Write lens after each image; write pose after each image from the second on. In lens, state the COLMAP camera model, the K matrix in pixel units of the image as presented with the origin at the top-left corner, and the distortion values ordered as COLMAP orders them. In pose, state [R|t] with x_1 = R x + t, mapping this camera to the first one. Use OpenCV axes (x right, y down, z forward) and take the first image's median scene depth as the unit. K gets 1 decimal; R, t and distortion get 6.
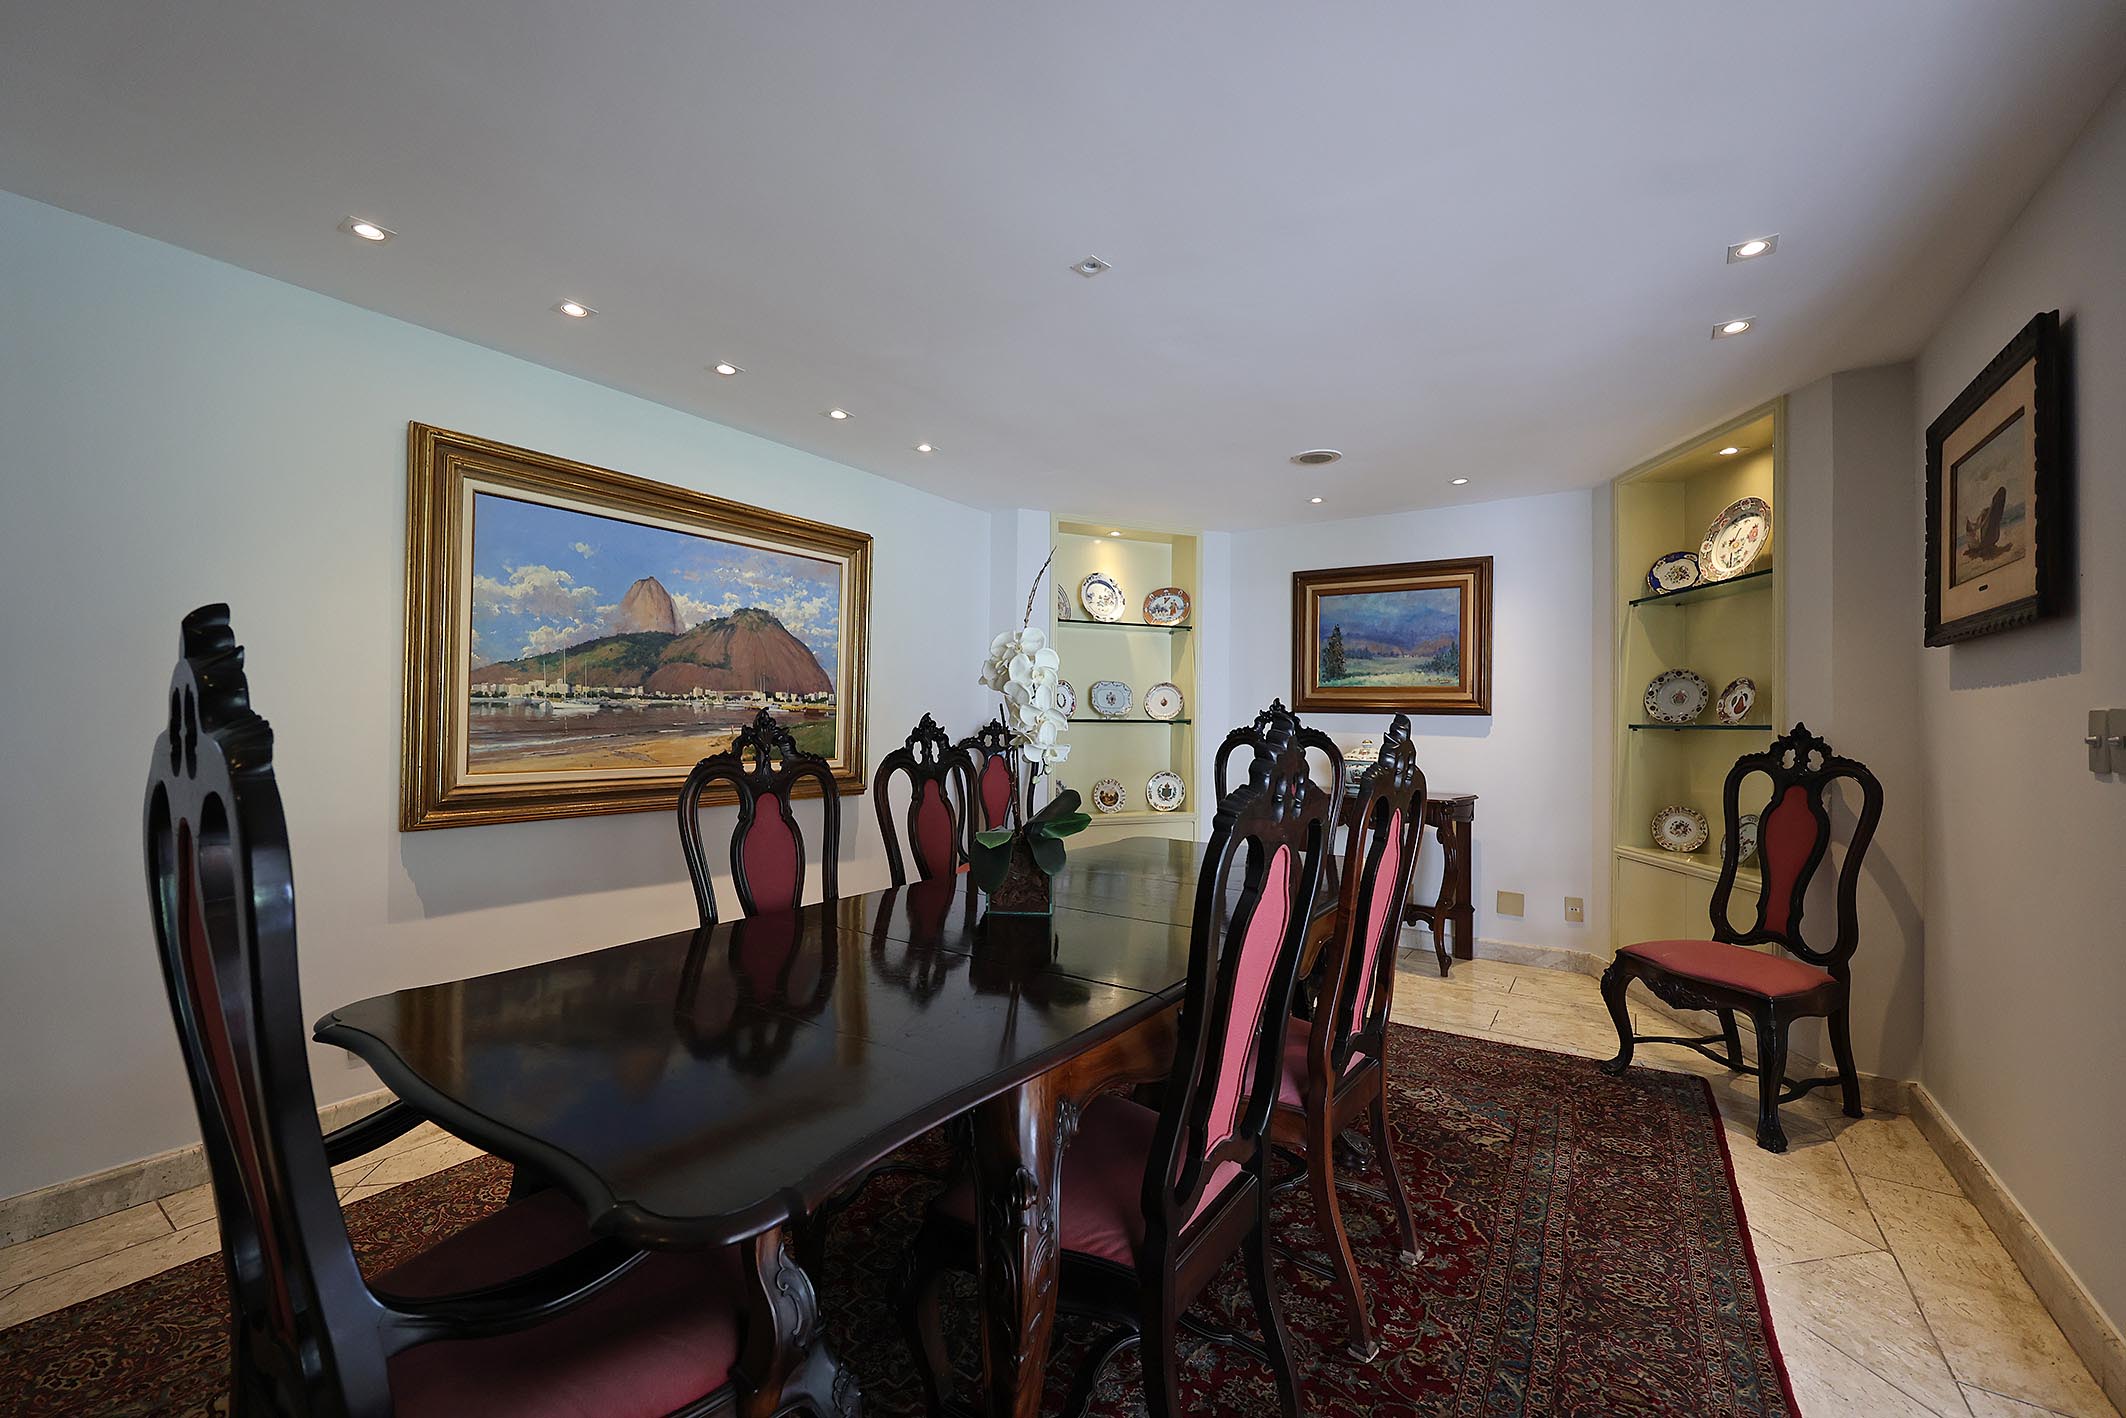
lens RADIAL K [[854.5, 0, 1050.4], [0, 854.5, 710.6], [0, 0, 1]] dist [-0.000871, 0.000362]
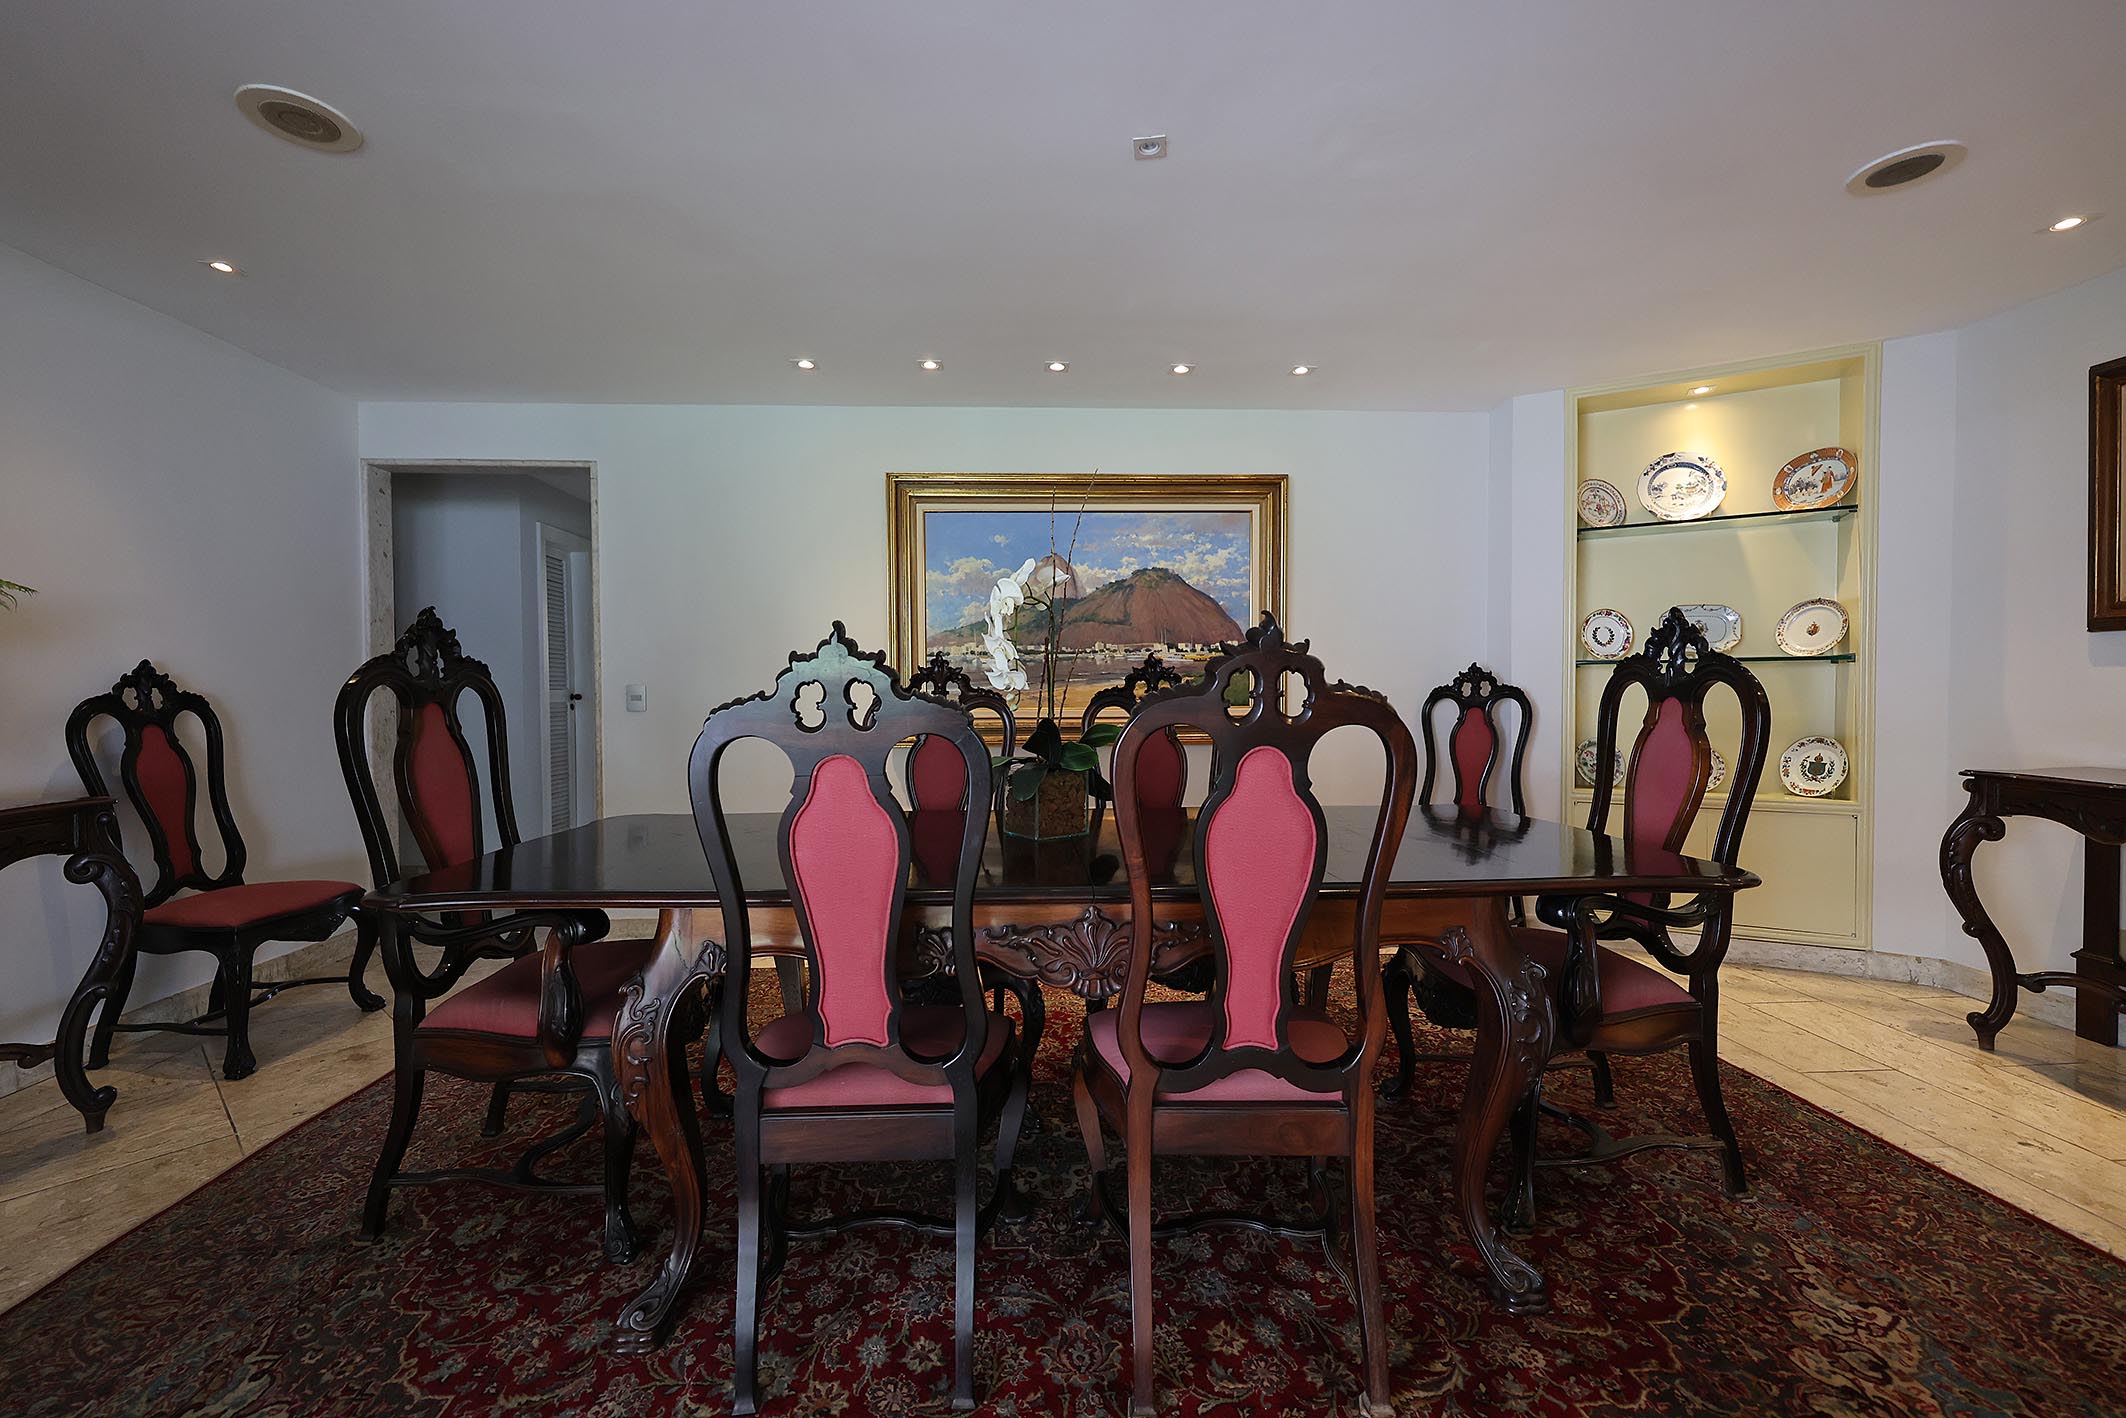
lens RADIAL K [[854.5, 0, 1047.3], [0, 854.5, 708.3], [0, 0, 1]] dist [-0.000871, 0.000362]
pose [[0.607618, 0.003905, -0.794219, 0.441956], [0.023550, 0.999460, 0.022931, 0.032334], [0.793880, -0.032637, 0.607198, 0.217556]]
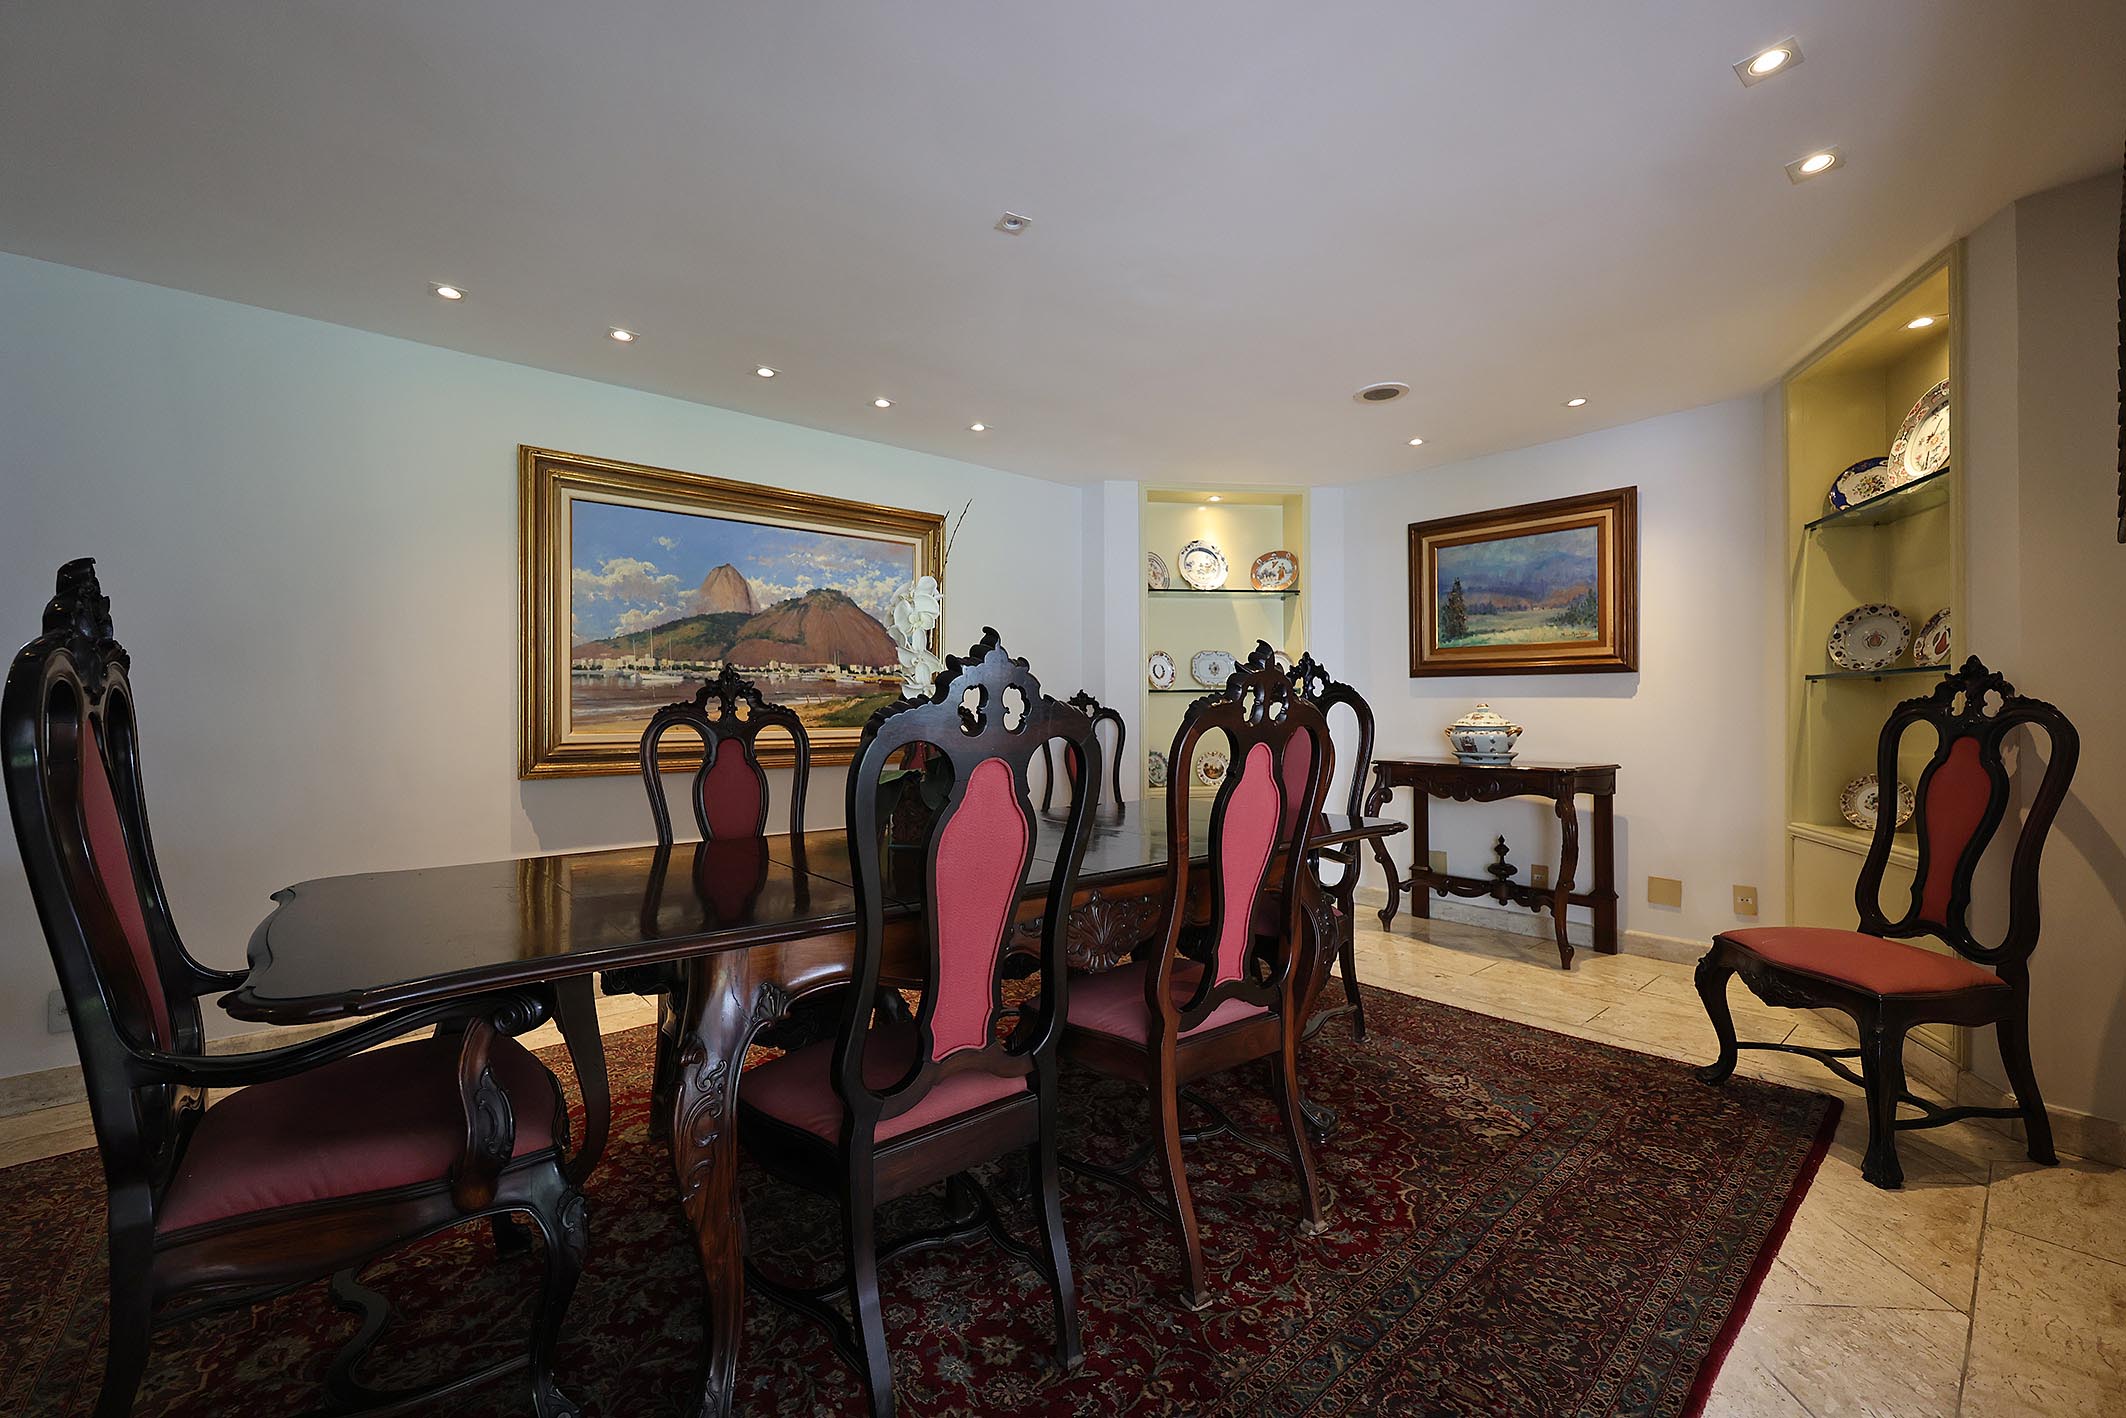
lens RADIAL K [[854.5, 0, 1050.1], [0, 854.5, 709.1], [0, 0, 1]] dist [-0.000871, 0.000362]
pose [[0.962636, -0.016541, -0.270294, 0.224116], [0.018422, 0.999821, 0.004421, 0.035517], [0.270172, -0.009235, 0.962768, 0.015995]]
